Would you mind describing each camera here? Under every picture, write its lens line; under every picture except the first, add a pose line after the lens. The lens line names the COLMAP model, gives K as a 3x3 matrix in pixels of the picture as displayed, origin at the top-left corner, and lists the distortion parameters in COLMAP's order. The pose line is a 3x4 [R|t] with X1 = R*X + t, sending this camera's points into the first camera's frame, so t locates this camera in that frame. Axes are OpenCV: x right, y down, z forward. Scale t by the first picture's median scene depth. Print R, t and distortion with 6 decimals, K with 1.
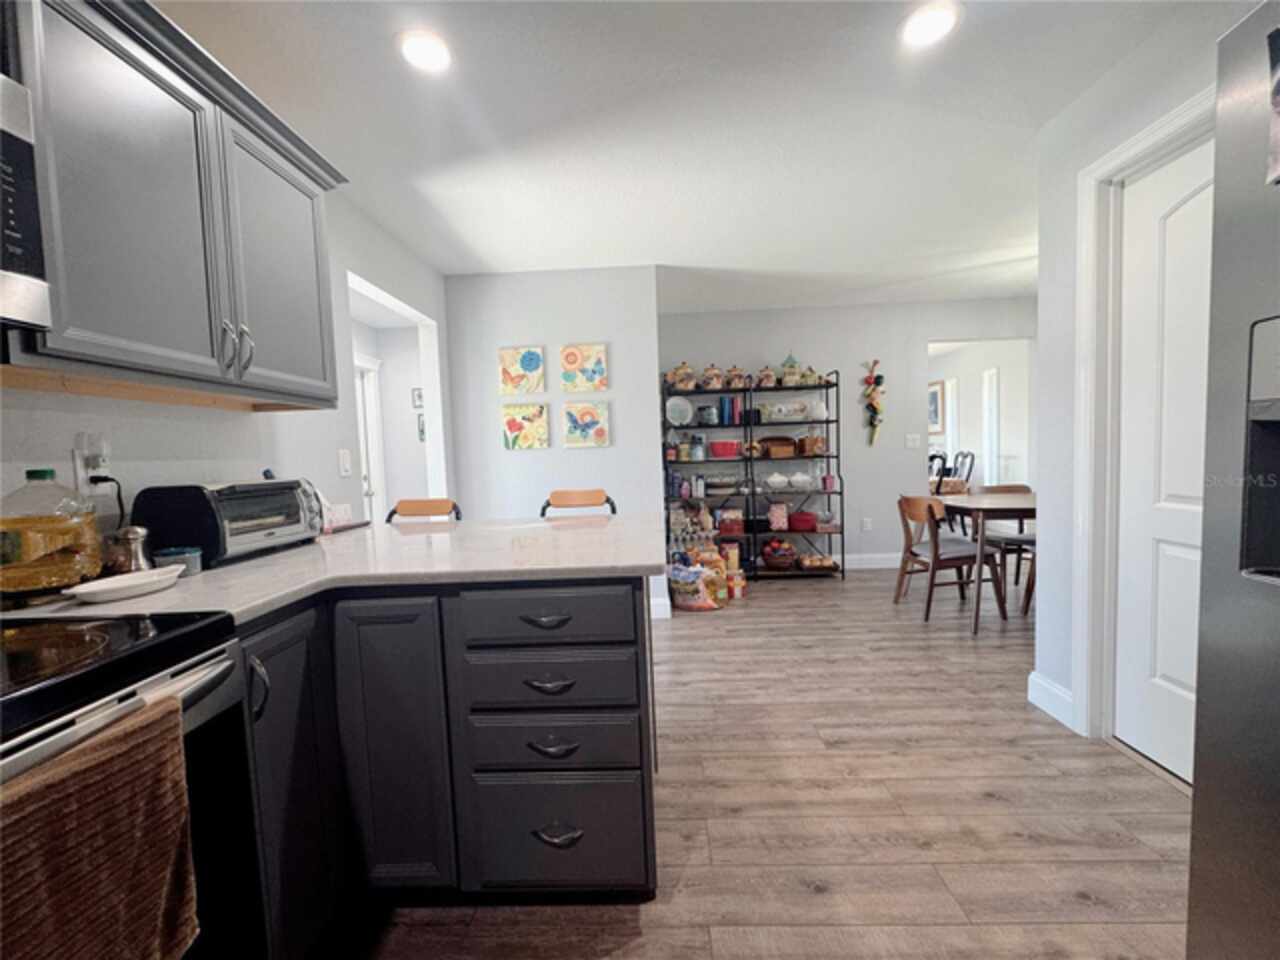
lens RADIAL K [[508.5, 0, 639.1], [0, 508.5, 474.4], [0, 0, 1]] dist [-0.003275, 0.000850]
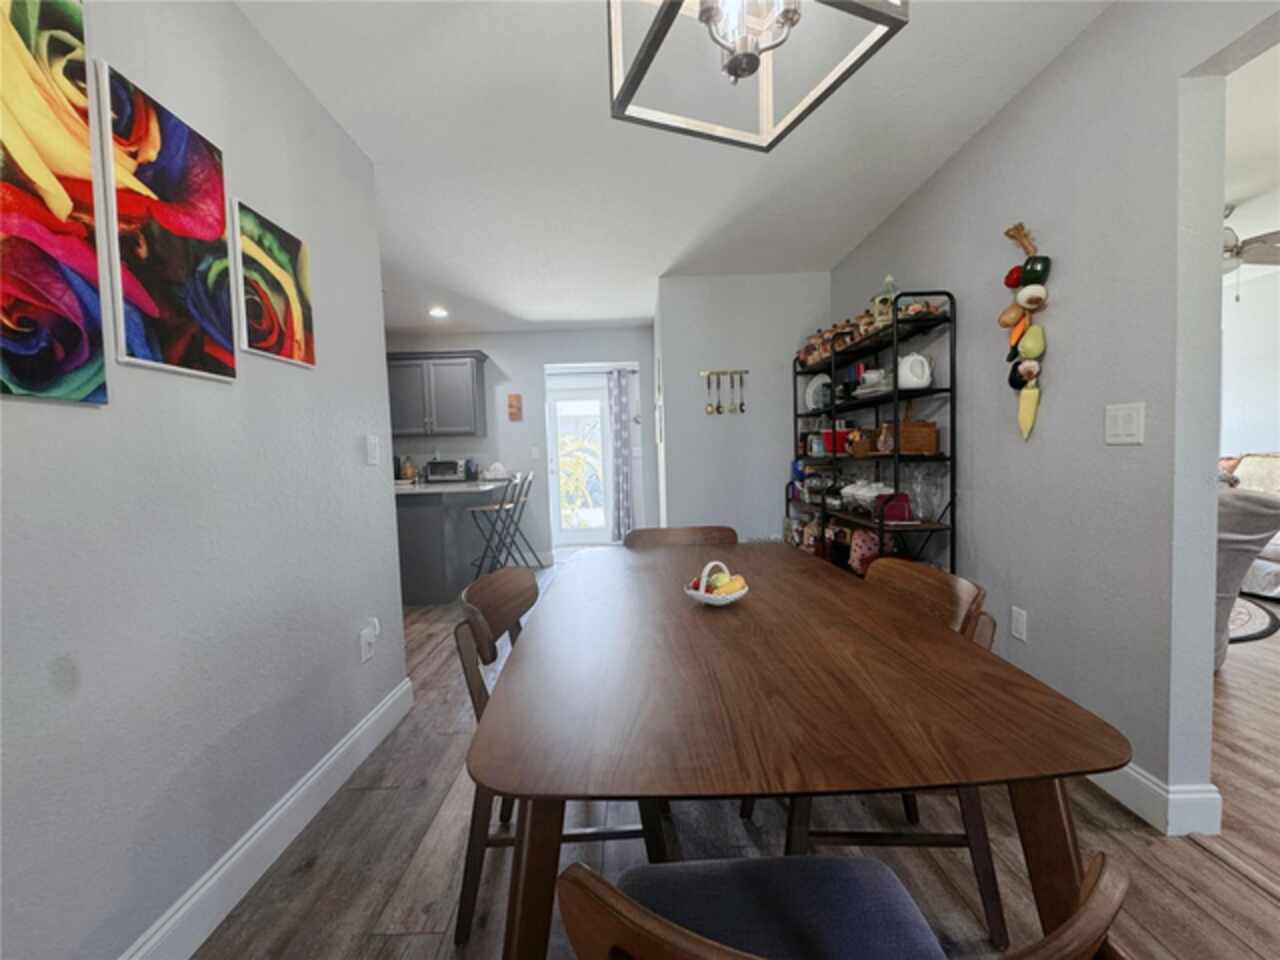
lens RADIAL K [[508.5, 0, 639.3], [0, 508.5, 477.5], [0, 0, 1]] dist [-0.003275, 0.000850]
pose [[0.035523, 0.080196, -0.996146, 1.138839], [-0.020593, 0.996622, 0.079500, -0.066878], [0.999157, 0.017690, 0.037054, 0.912717]]
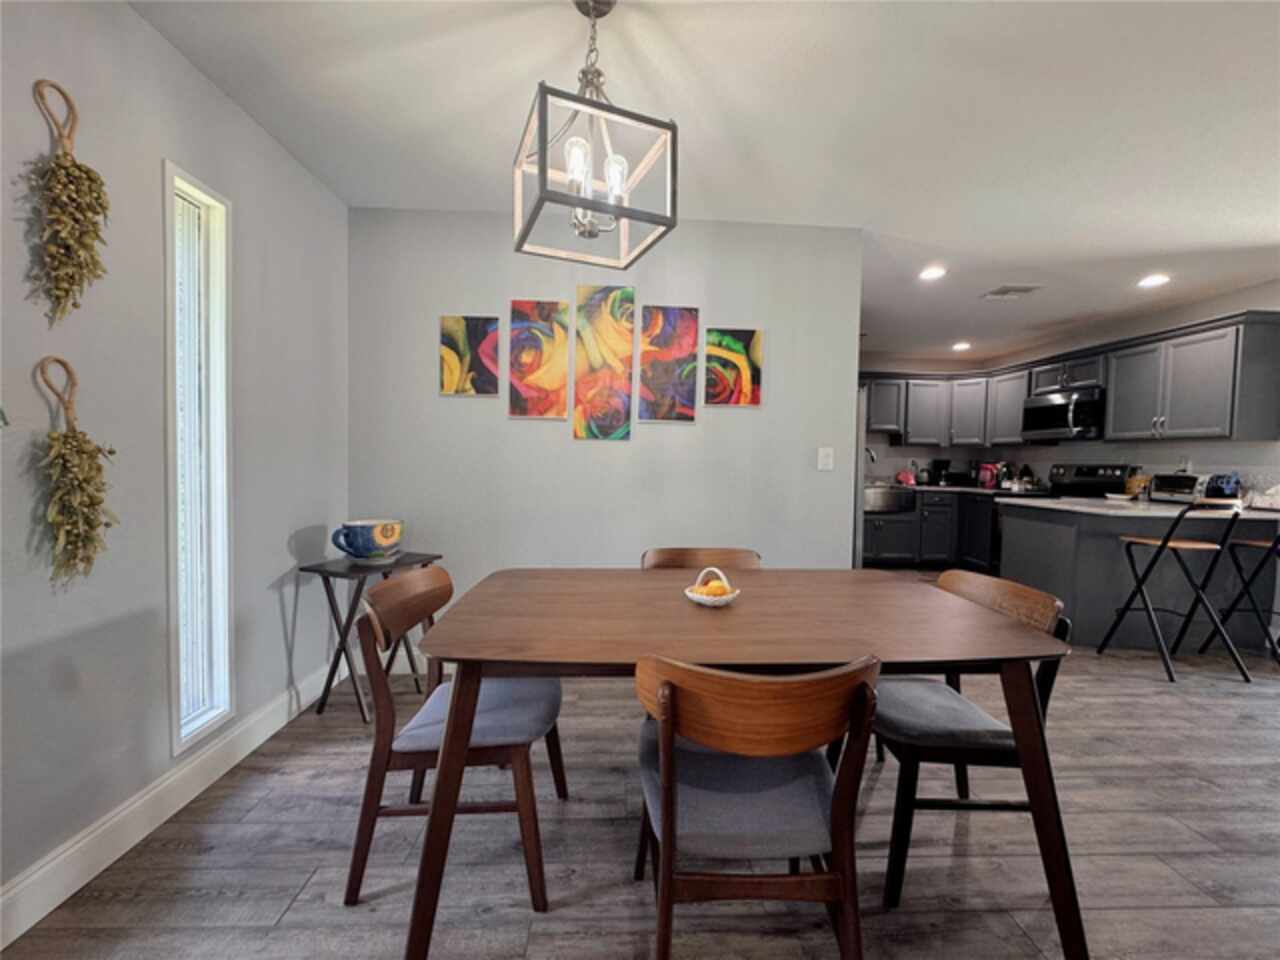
lens RADIAL K [[508.5, 0, 644.5], [0, 508.5, 482.7], [0, 0, 1]] dist [-0.003275, 0.000850]
pose [[-0.996639, 0.020628, -0.079277, 0.874453], [0.013041, 0.995387, 0.095046, -0.086712], [0.080872, 0.093692, -0.992311, 1.385208]]
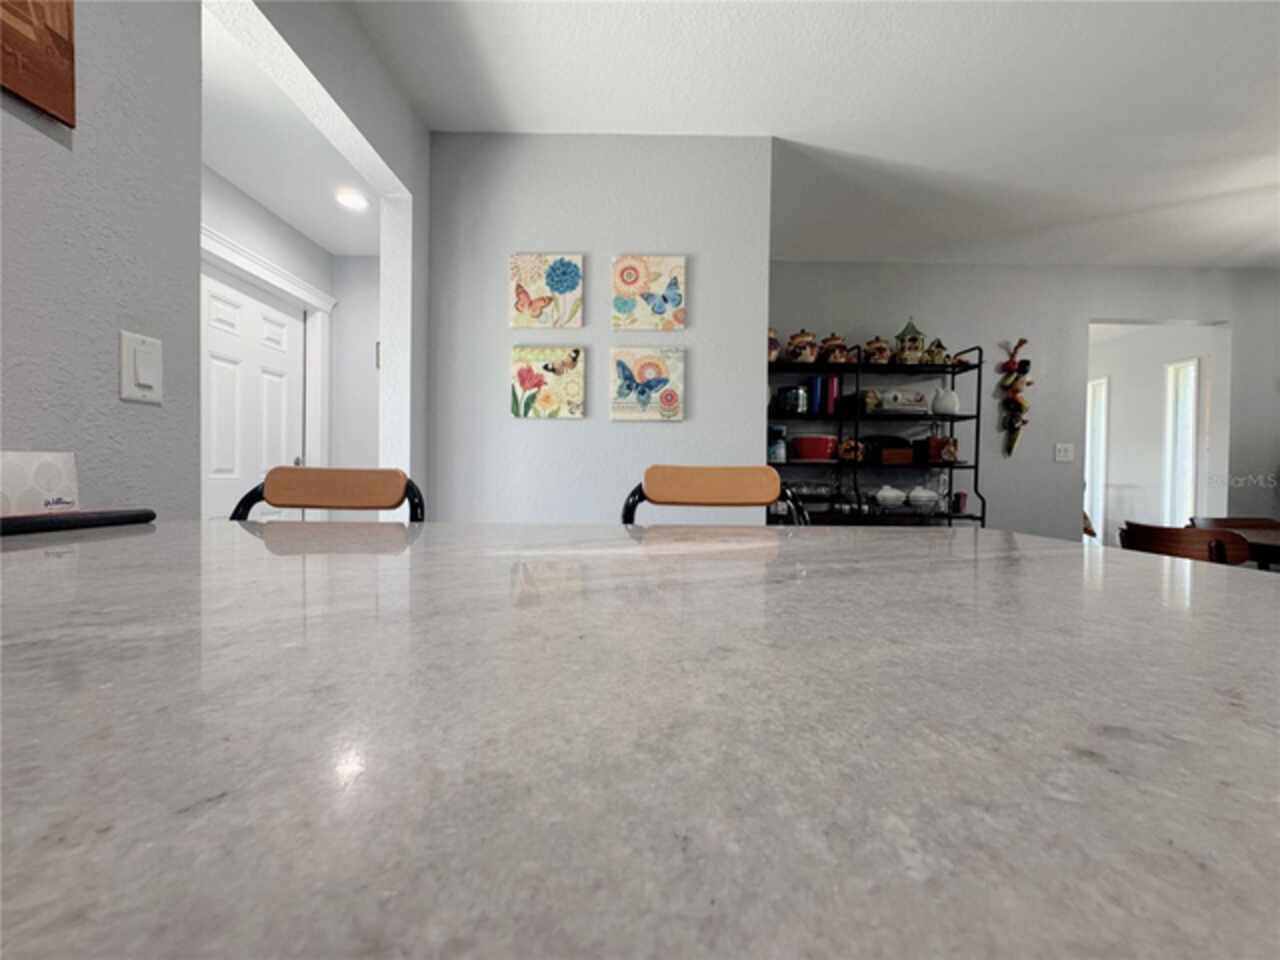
lens RADIAL K [[508.5, 0, 637.2], [0, 508.5, 474.7], [0, 0, 1]] dist [-0.003275, 0.000850]
pose [[0.998139, 0.052889, 0.030364, -0.128900], [-0.051541, 0.997720, -0.043578, 0.039596], [-0.032599, 0.041932, 0.998588, 0.389143]]
